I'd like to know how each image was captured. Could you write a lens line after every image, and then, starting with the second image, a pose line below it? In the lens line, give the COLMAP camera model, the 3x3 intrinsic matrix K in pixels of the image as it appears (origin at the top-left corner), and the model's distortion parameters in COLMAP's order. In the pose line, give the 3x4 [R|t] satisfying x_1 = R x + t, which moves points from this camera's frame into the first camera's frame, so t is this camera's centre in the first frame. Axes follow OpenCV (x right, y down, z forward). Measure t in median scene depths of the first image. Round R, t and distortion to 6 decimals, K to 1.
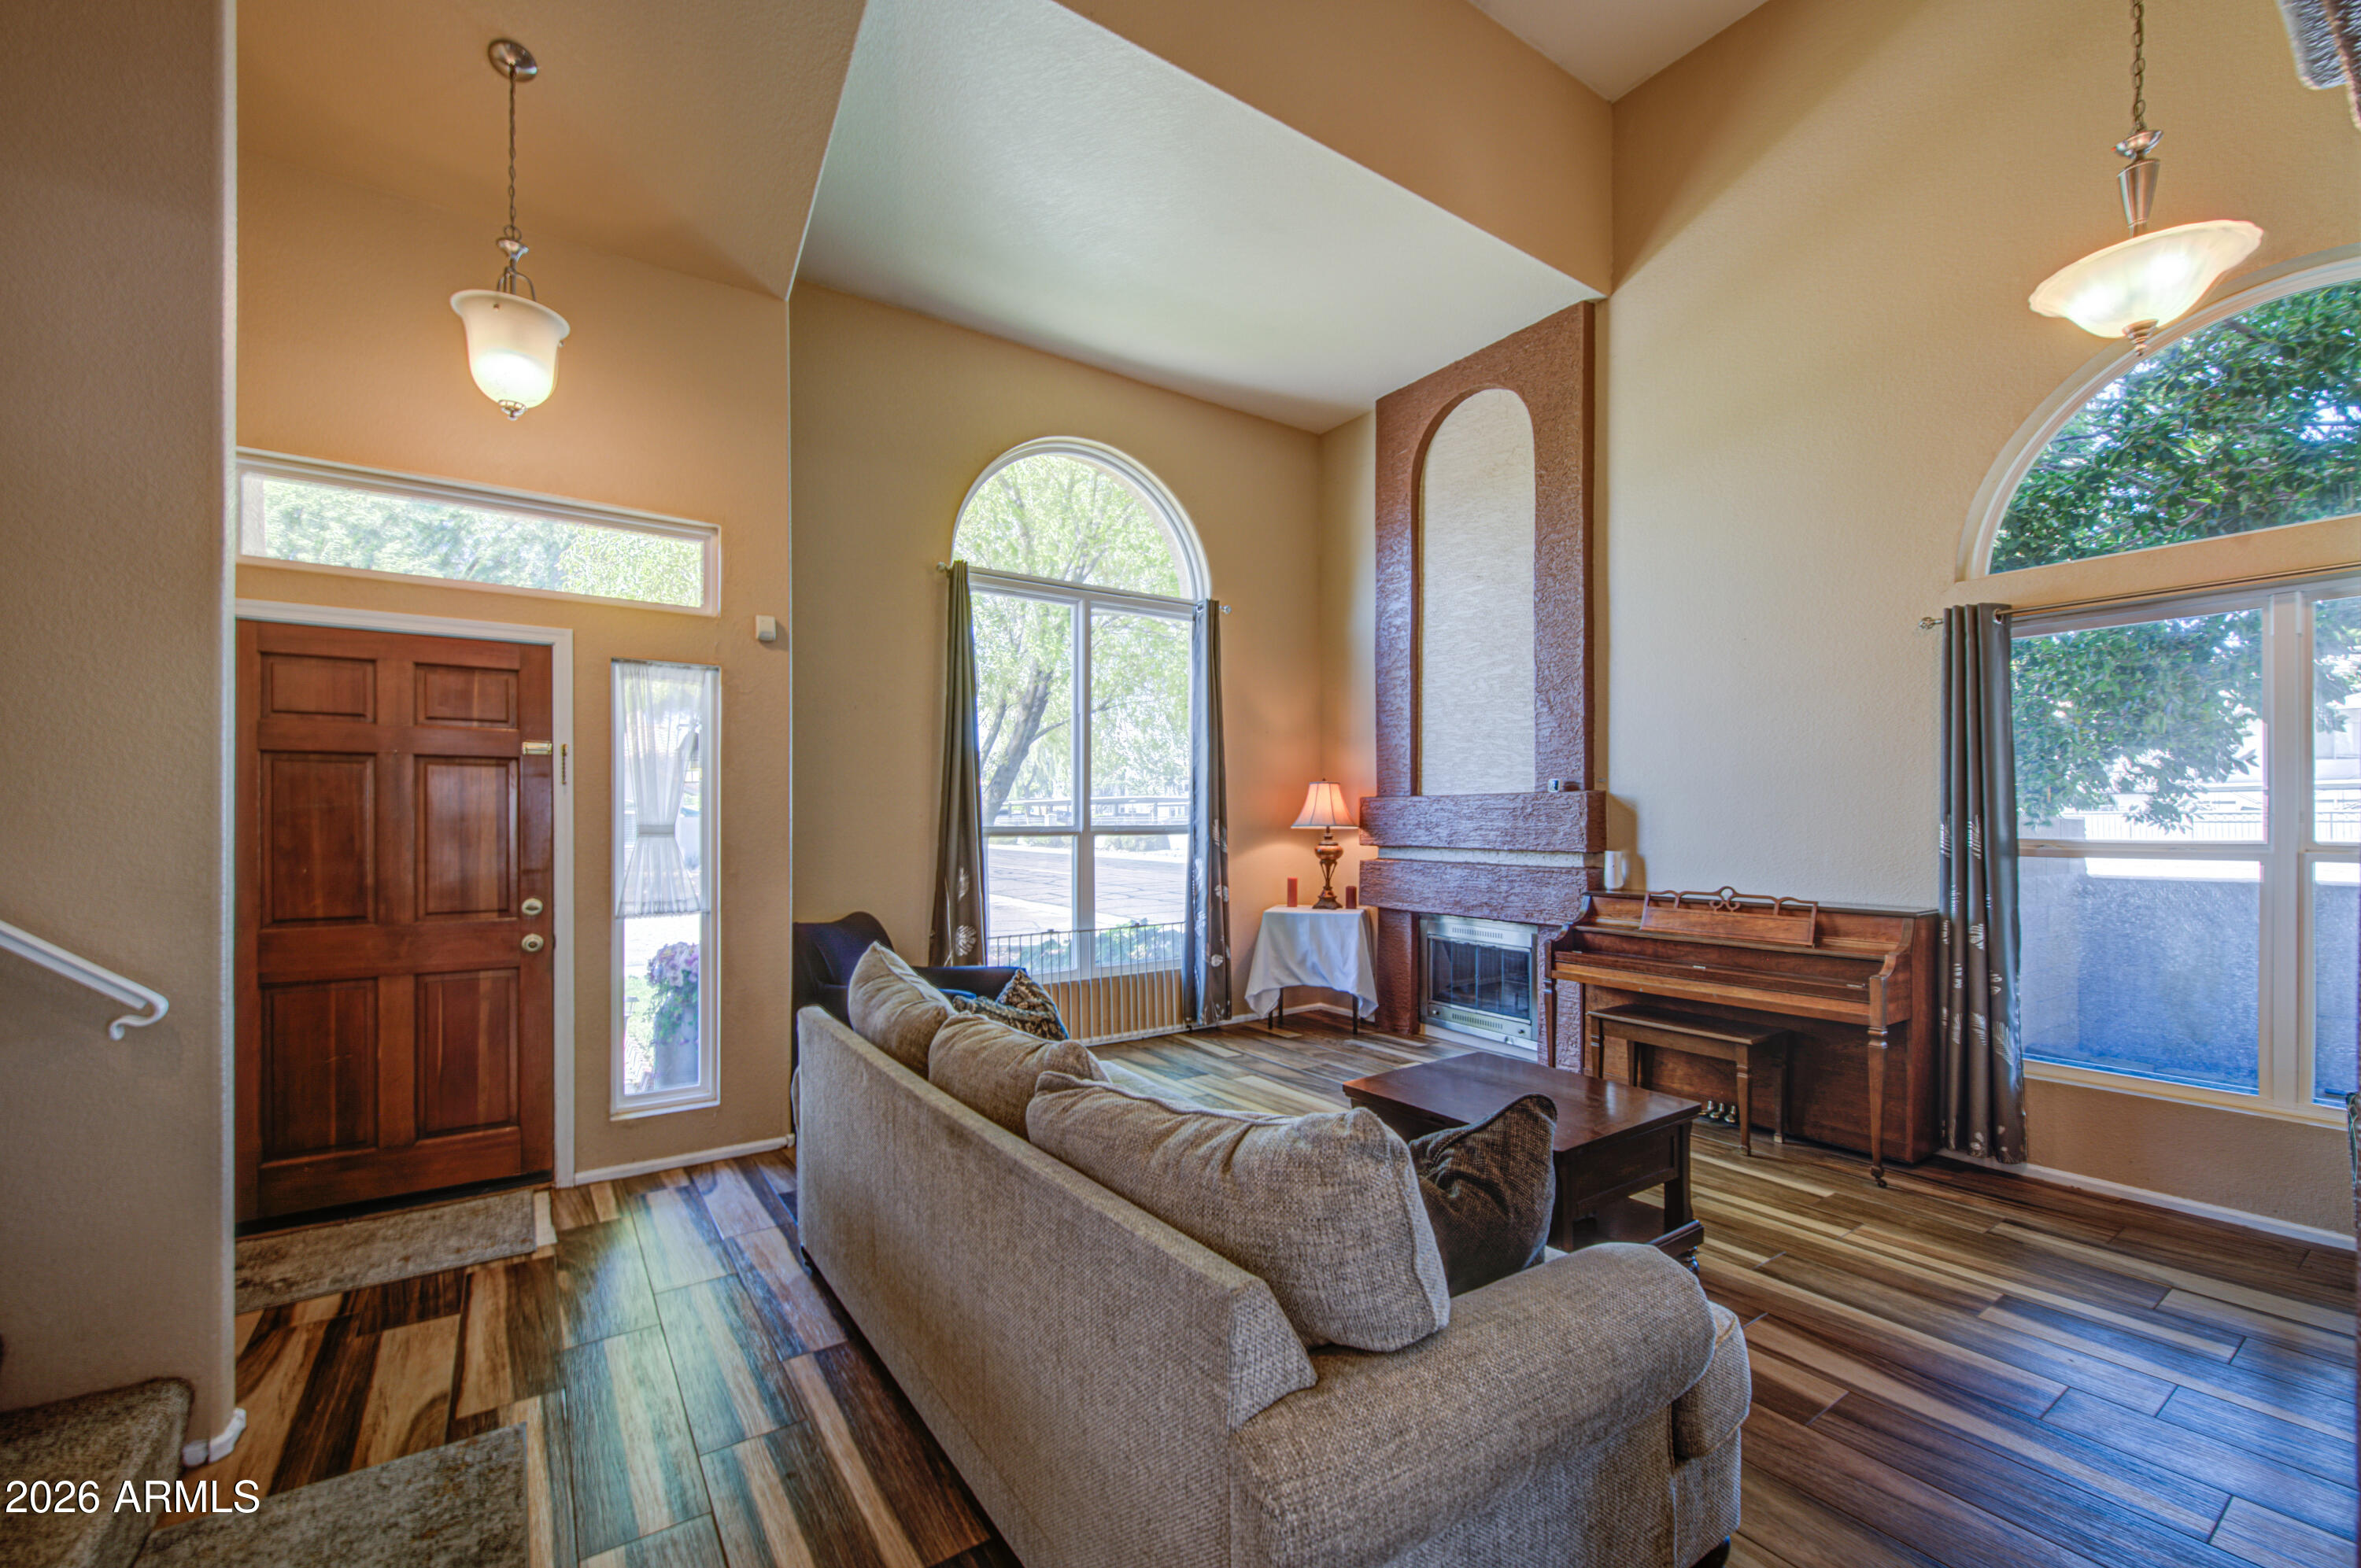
lens RADIAL K [[956.1, 0, 1171.3], [0, 956.1, 821.3], [0, 0, 1]] dist [0.013350, -0.008565]
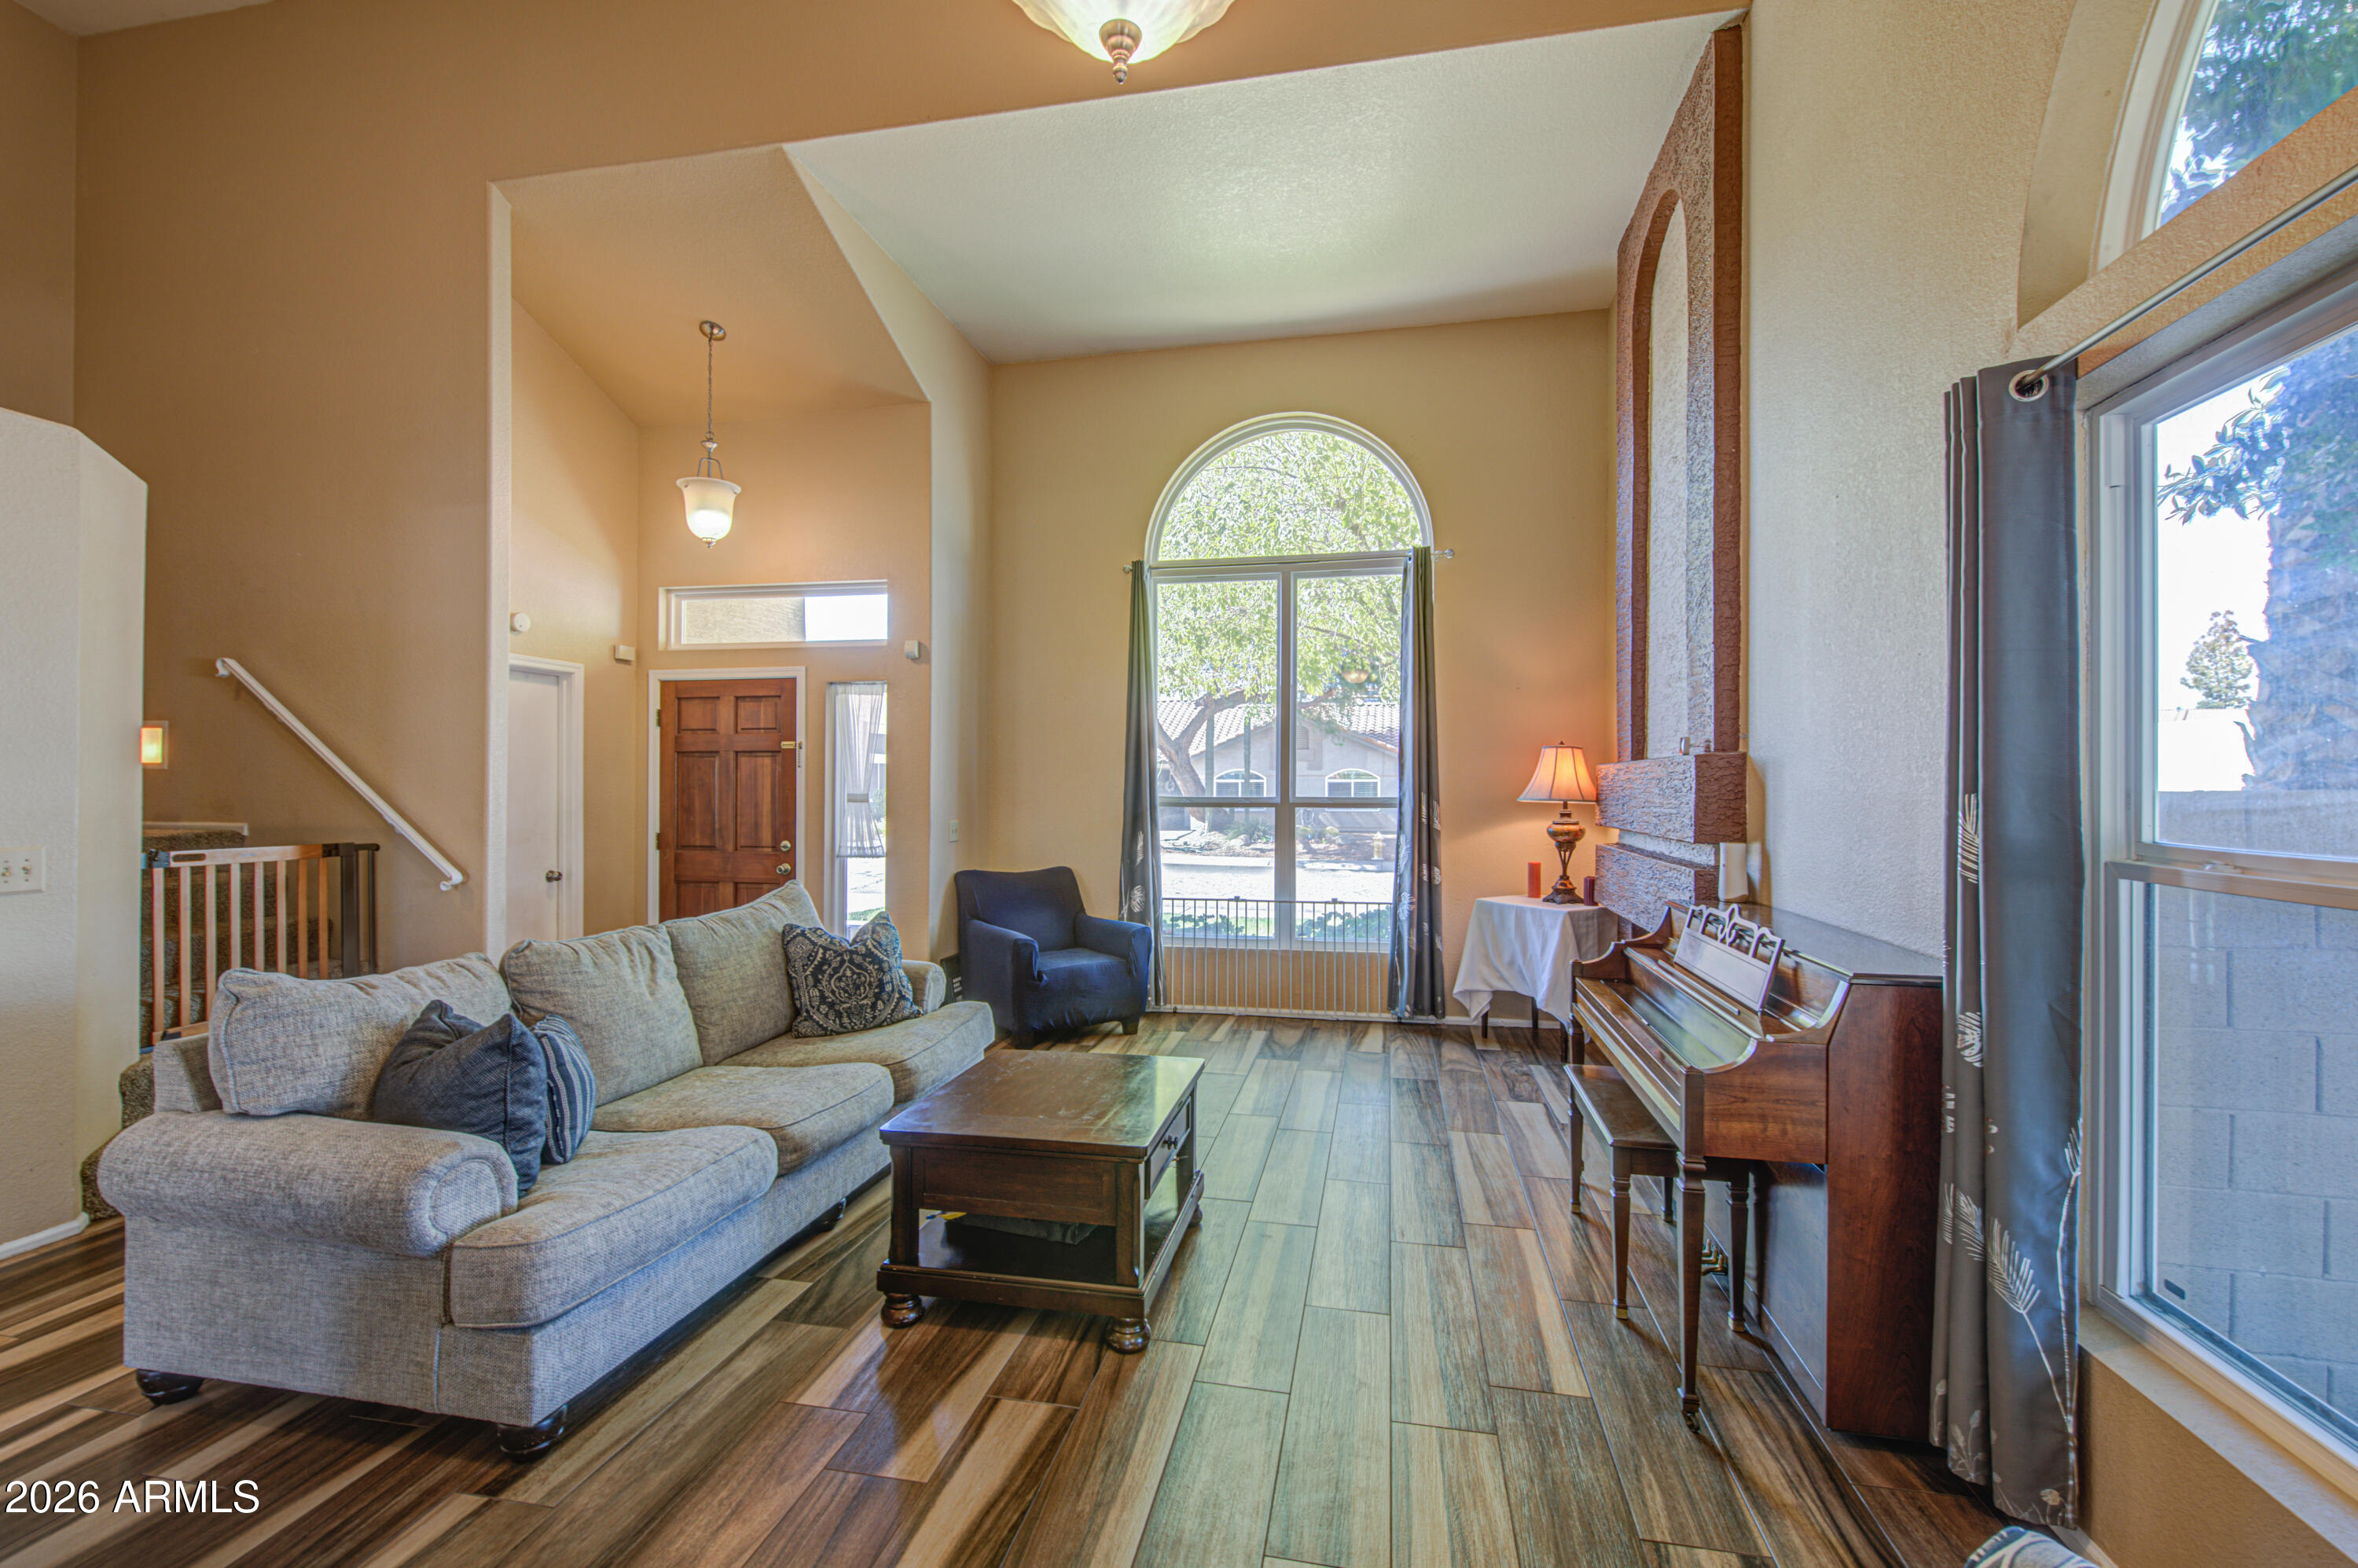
lens RADIAL K [[954.0, 0, 1188.0], [0, 954.0, 788.1], [0, 0, 1]] dist [0.009362, -0.008893]
pose [[0.703533, 0.001721, -0.710661, 0.558681], [-0.004038, 0.999991, -0.001576, -0.003474], [0.710651, 0.003978, 0.703533, 0.225306]]
